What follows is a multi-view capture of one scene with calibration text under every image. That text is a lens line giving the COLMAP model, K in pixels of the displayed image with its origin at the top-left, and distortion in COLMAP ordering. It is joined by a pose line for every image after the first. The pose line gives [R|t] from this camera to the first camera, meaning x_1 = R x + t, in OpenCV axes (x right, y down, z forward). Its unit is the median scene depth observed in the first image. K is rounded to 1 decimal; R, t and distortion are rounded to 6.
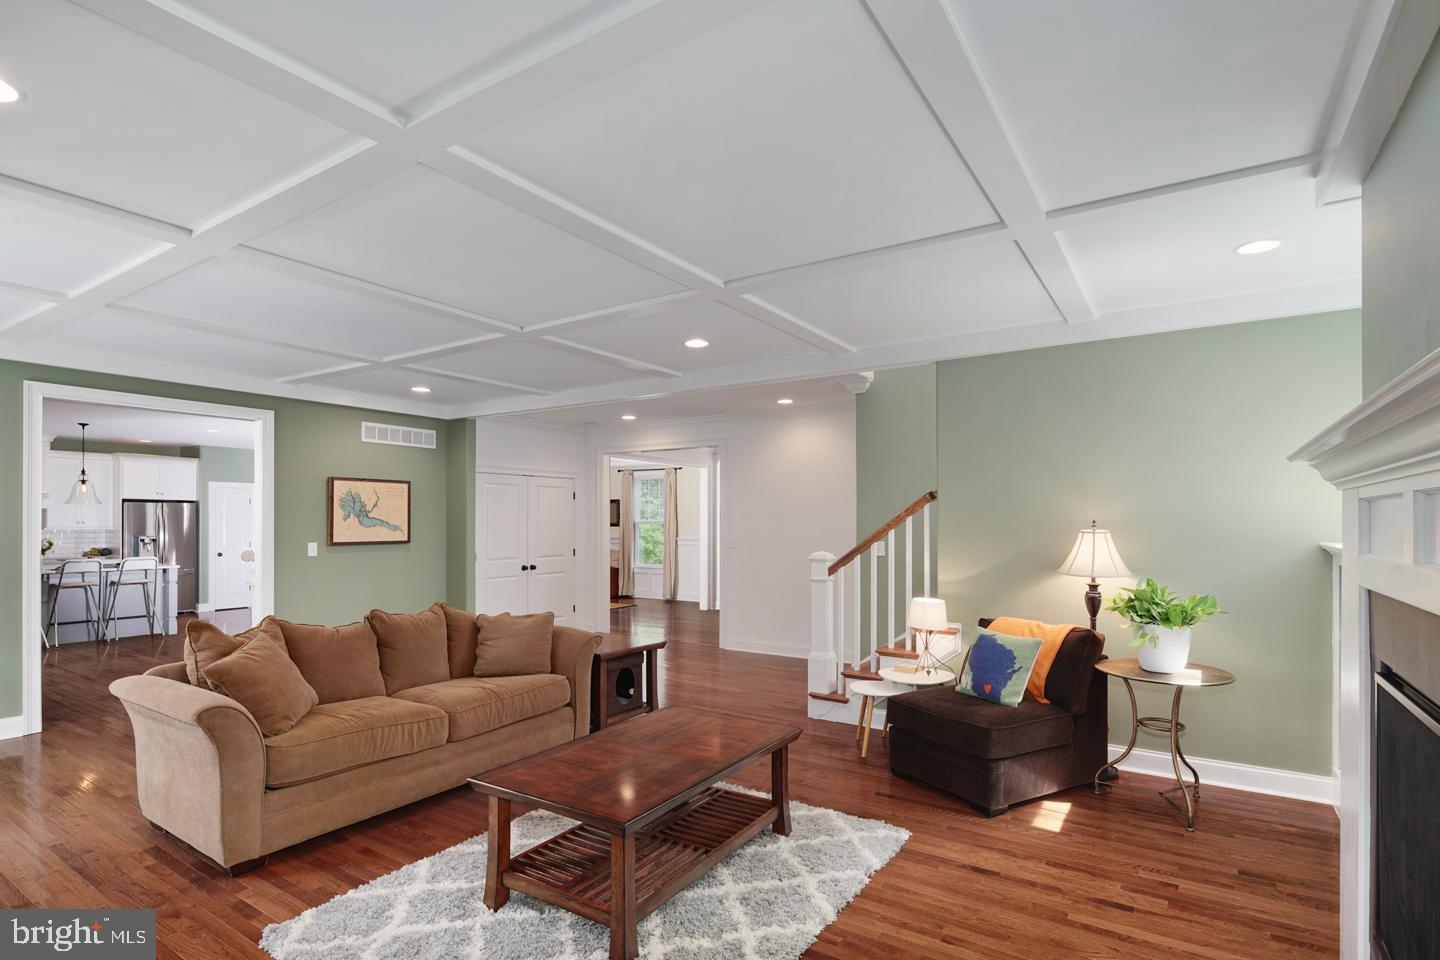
lens RADIAL K [[710.2, 0, 718.6], [0, 710.2, 524.2], [0, 0, 1]] dist [-0.002119, -0.000911]
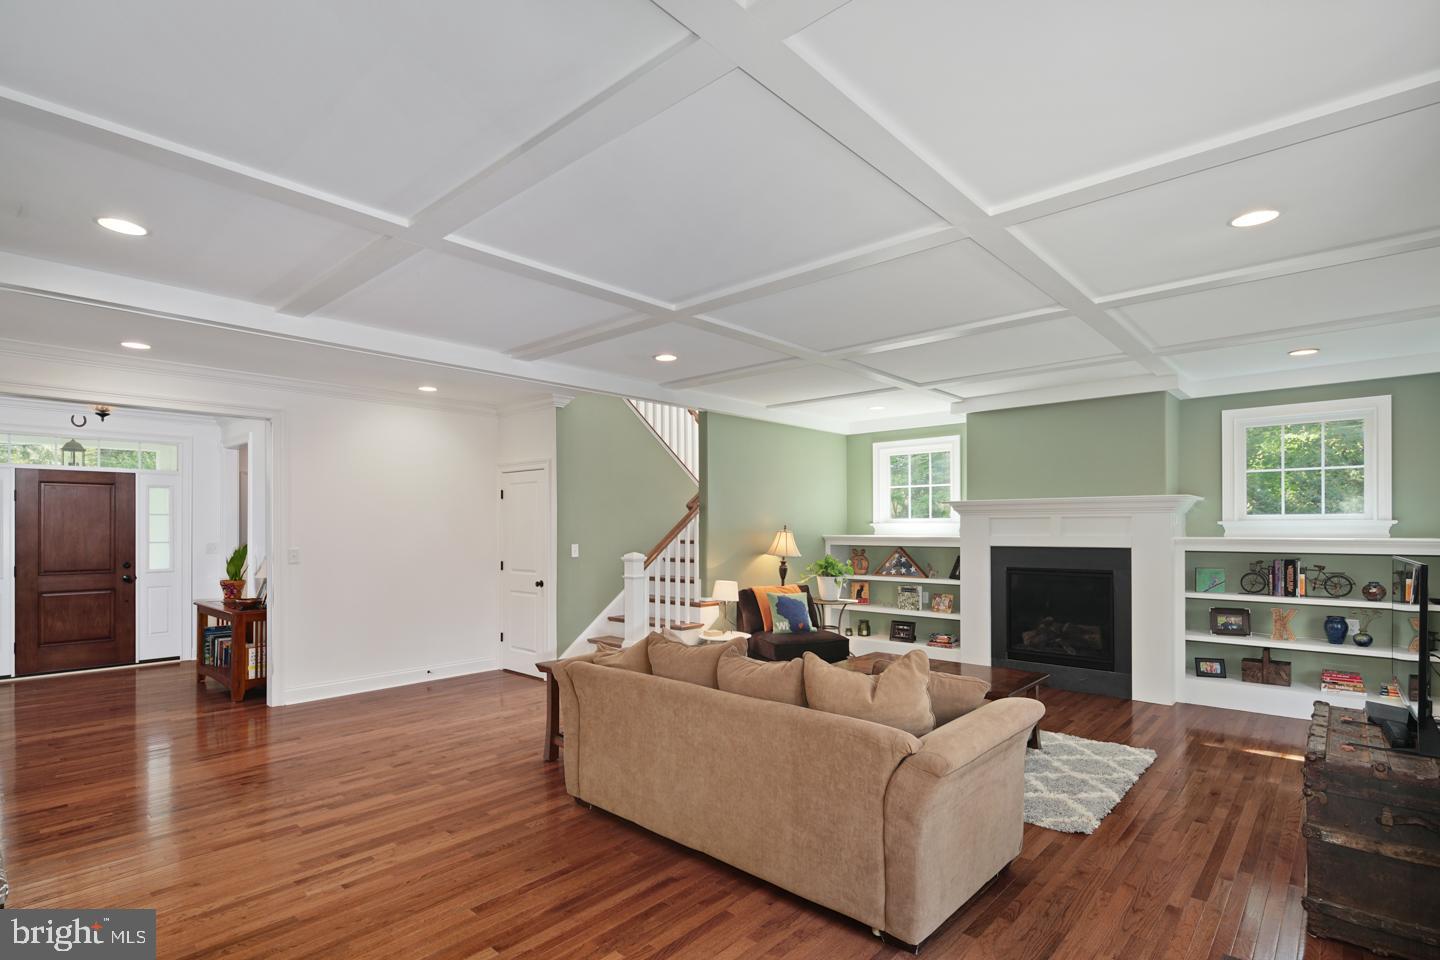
lens RADIAL K [[710.2, 0, 718.6], [0, 710.2, 524.2], [0, 0, 1]] dist [-0.002119, -0.000911]
pose [[0.149075, 0.009714, 0.988778, -1.212400], [0.003594, 0.999940, -0.010365, 0.009586], [-0.988819, 0.005099, 0.149031, 0.863923]]
